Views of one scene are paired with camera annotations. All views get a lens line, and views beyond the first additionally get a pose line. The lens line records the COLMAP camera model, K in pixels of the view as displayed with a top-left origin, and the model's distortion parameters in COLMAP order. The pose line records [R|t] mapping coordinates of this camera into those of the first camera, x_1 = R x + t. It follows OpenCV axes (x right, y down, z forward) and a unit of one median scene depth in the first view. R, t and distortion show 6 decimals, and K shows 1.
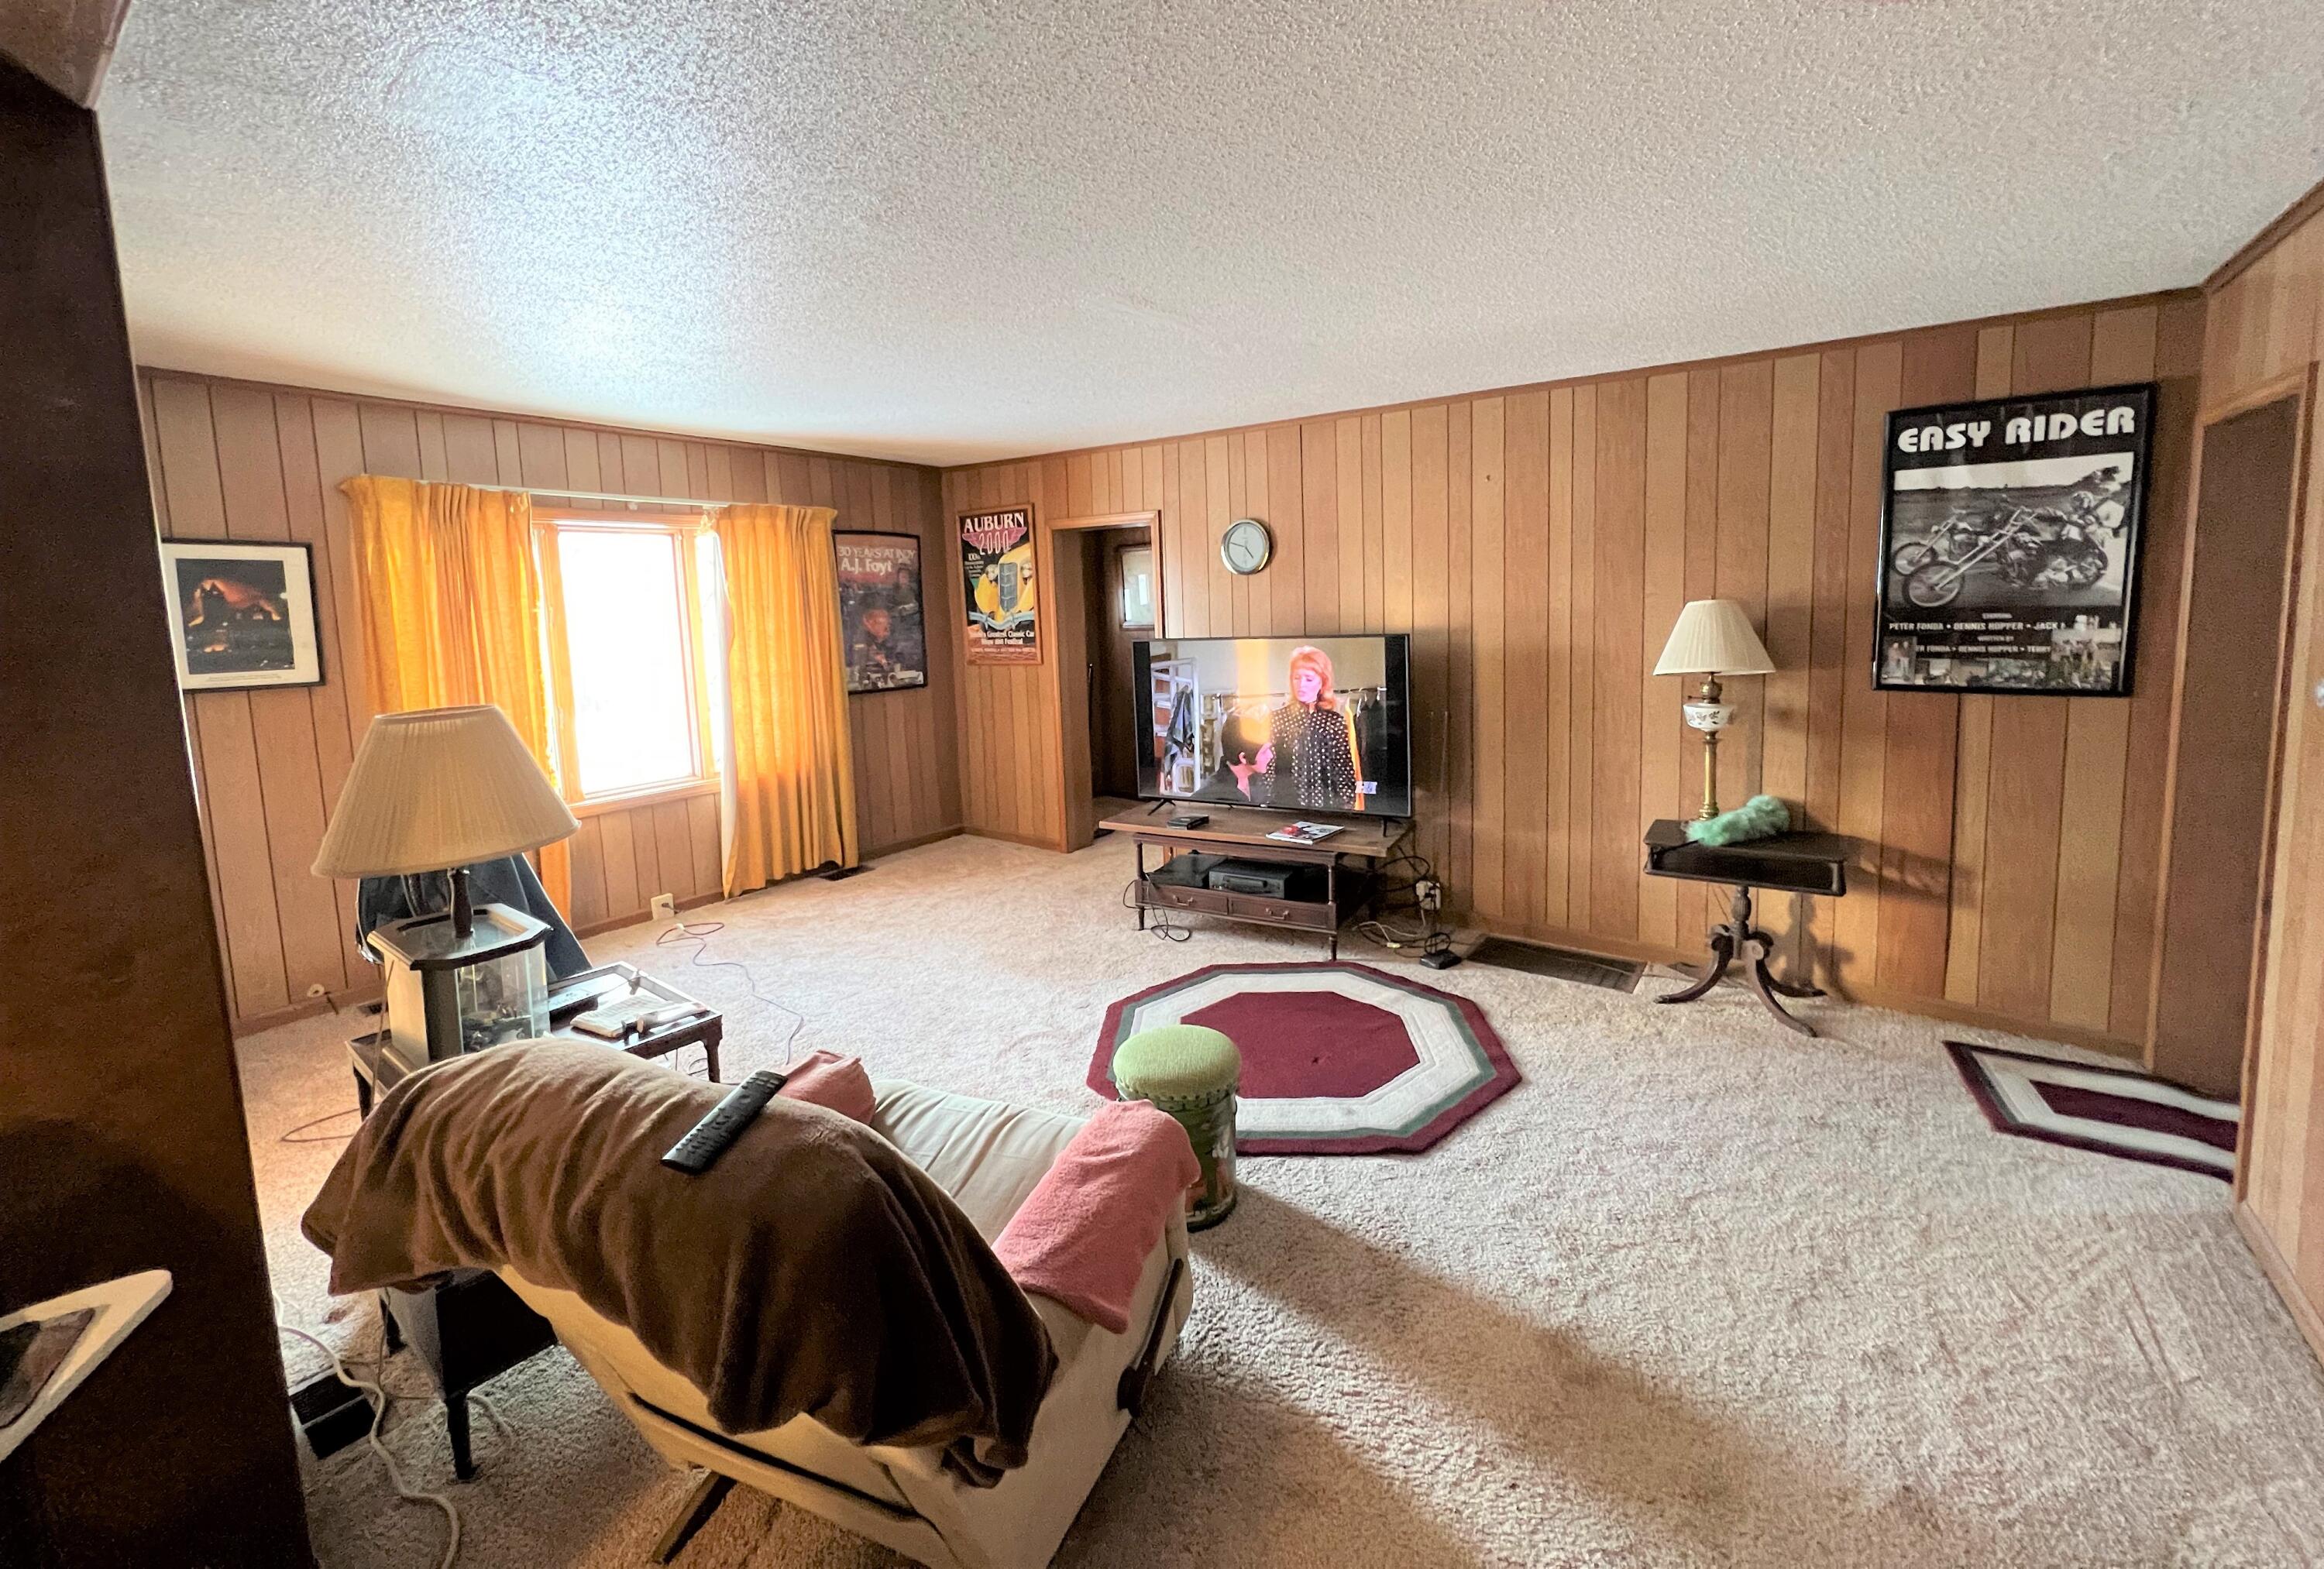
lens RADIAL K [[907.7, 0, 1162.3], [0, 907.7, 711.2], [0, 0, 1]] dist [0.000826, -0.000133]
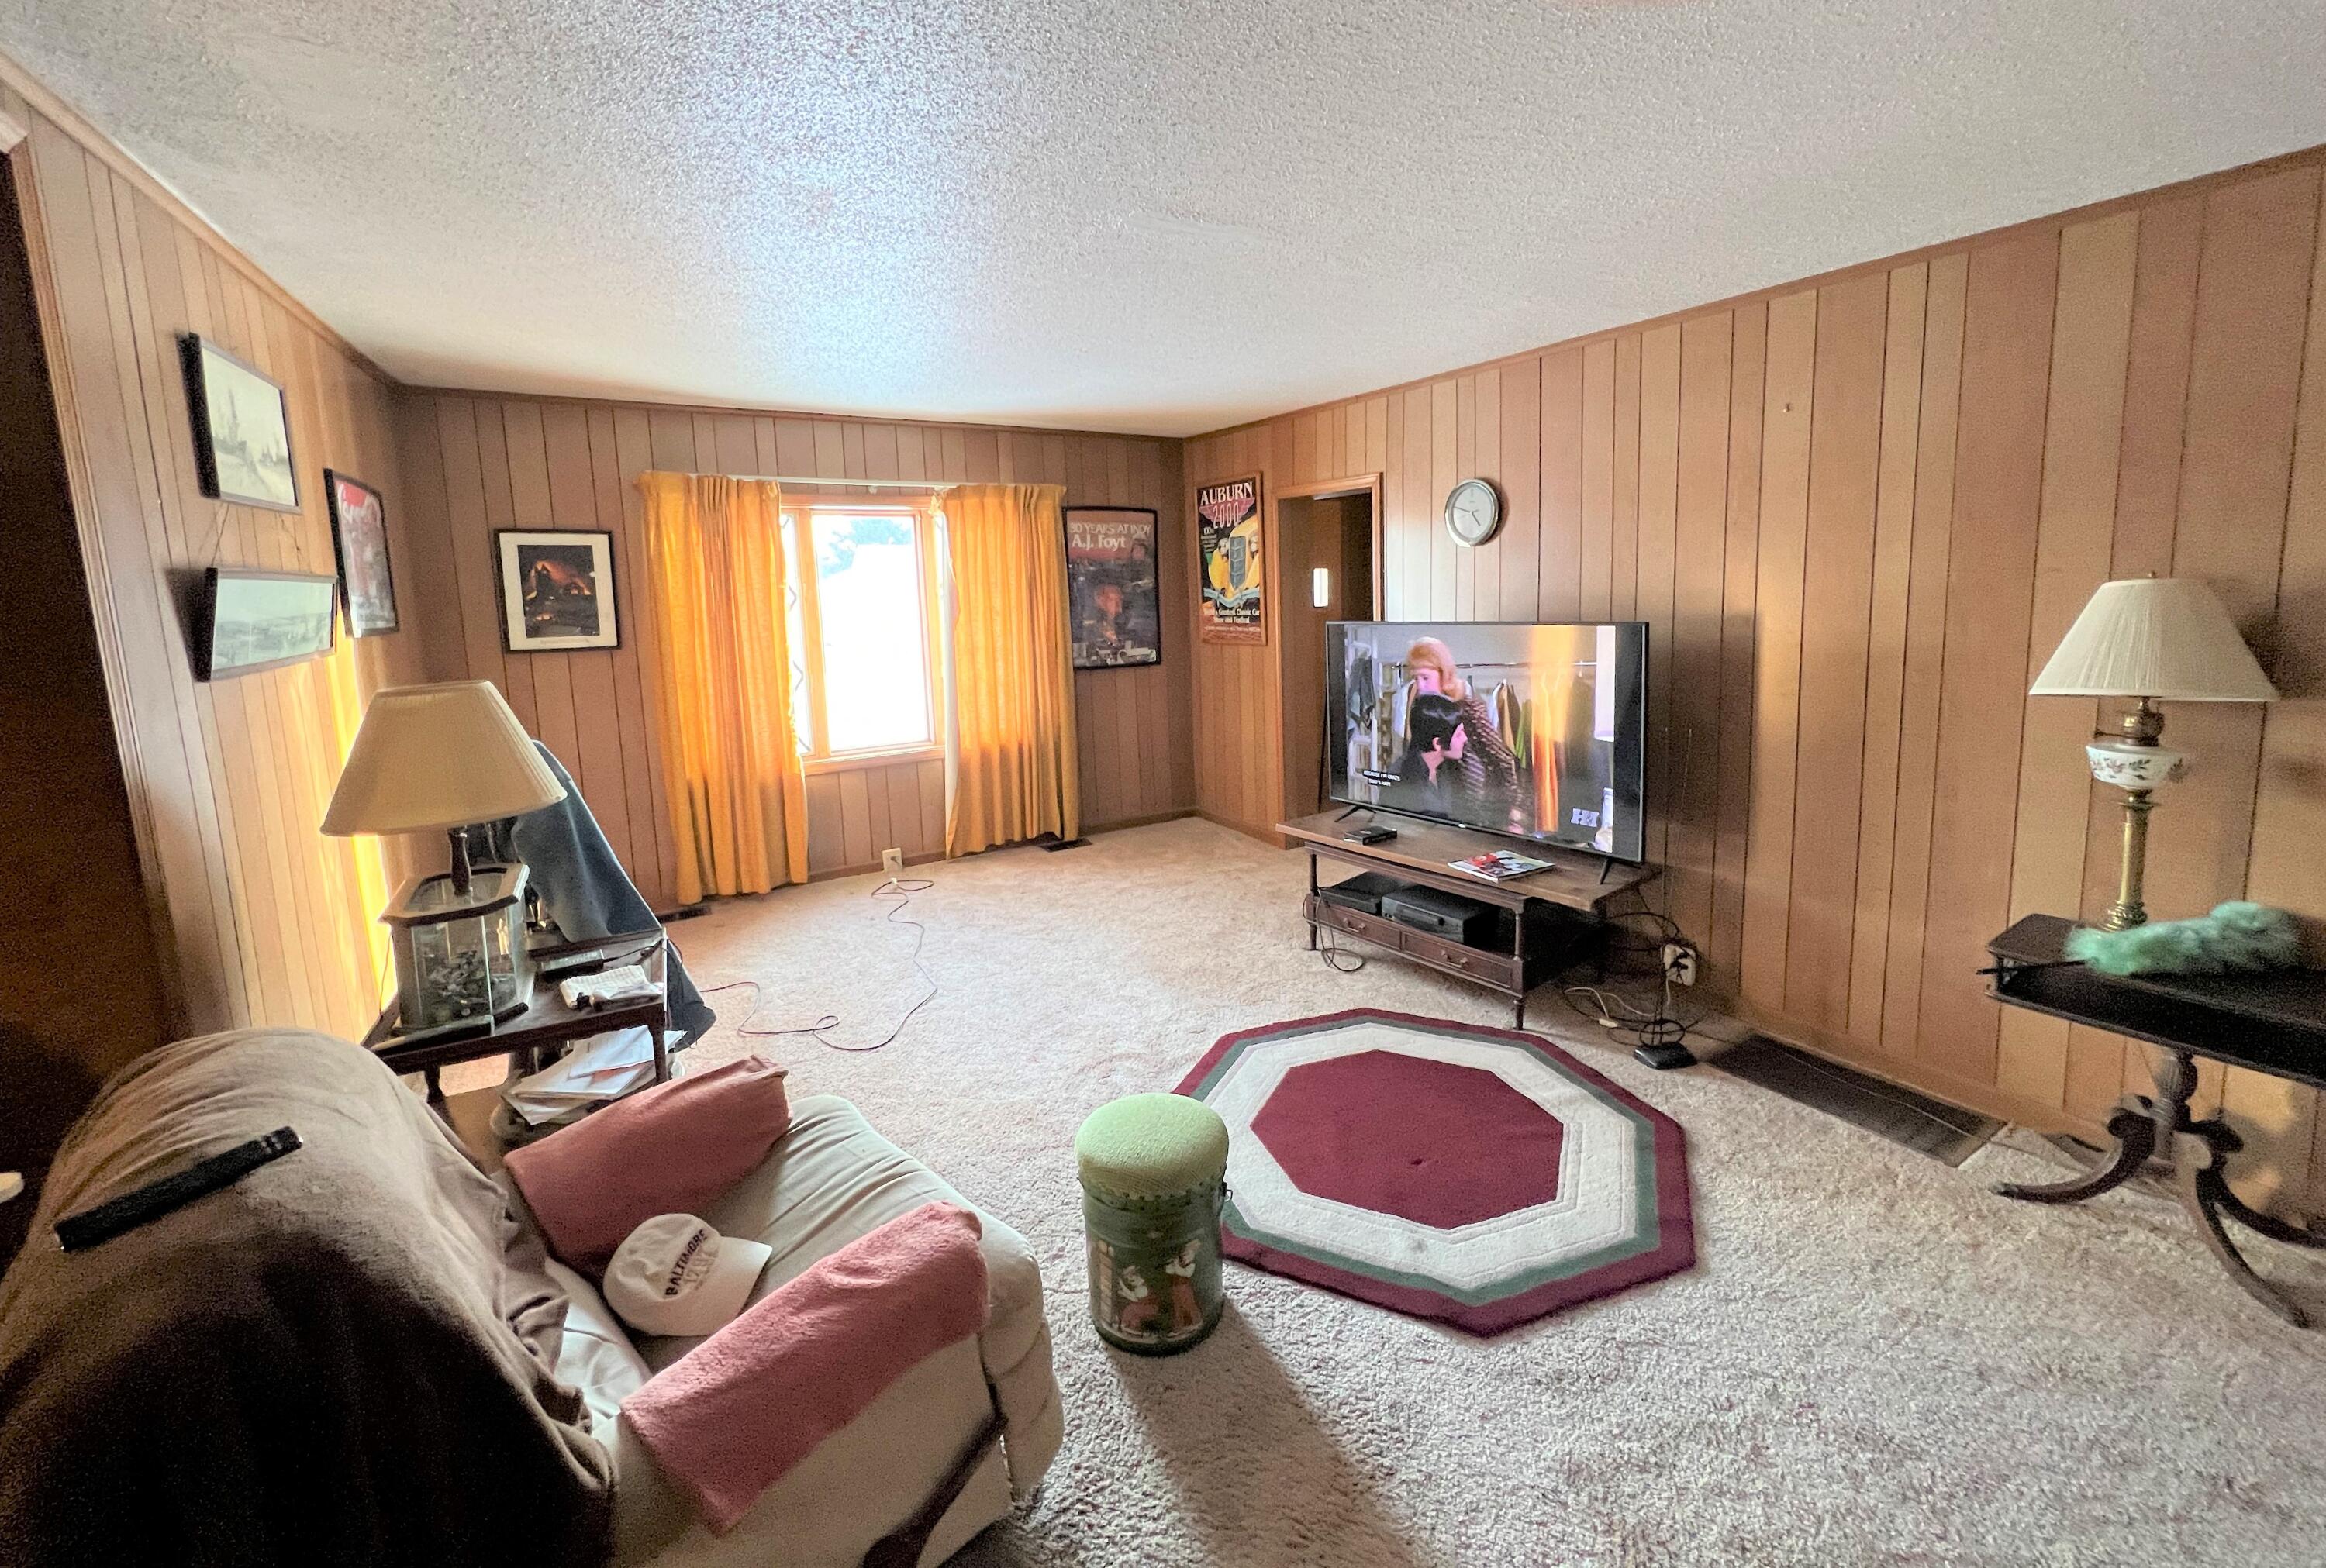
lens RADIAL K [[908.5, 0, 1163.3], [0, 908.5, 710.6], [0, 0, 1]] dist [0.000826, -0.000133]
pose [[0.925345, 0.055115, -0.375099, 0.177042], [-0.044456, 0.998325, 0.037020, -0.020991], [0.376511, -0.017581, 0.926245, 0.138693]]
